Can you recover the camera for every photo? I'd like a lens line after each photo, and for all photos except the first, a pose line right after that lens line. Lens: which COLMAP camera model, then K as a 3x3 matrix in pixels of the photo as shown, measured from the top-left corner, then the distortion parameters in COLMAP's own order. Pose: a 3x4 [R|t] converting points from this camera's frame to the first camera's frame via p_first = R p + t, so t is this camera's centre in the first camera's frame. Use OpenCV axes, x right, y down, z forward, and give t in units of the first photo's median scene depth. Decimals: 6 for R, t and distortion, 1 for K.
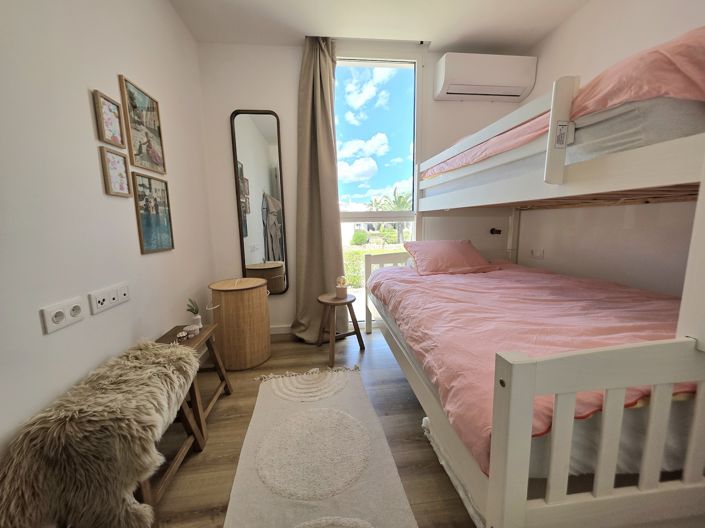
lens RADIAL K [[283.8, 0, 352.4], [0, 283.8, 263.8], [0, 0, 1]] dist [-0.004537, 0.001407]
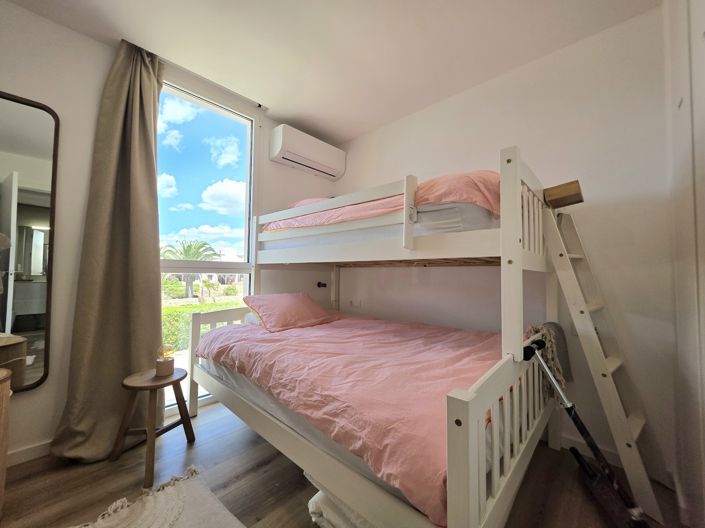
lens RADIAL K [[283.8, 0, 351.9], [0, 283.8, 263.2], [0, 0, 1]] dist [-0.004537, 0.001407]
pose [[0.760258, 0.051776, 0.647555, -0.168001], [0.069848, 0.984525, -0.160724, -0.014036], [-0.645856, 0.167422, 0.744876, 0.104742]]
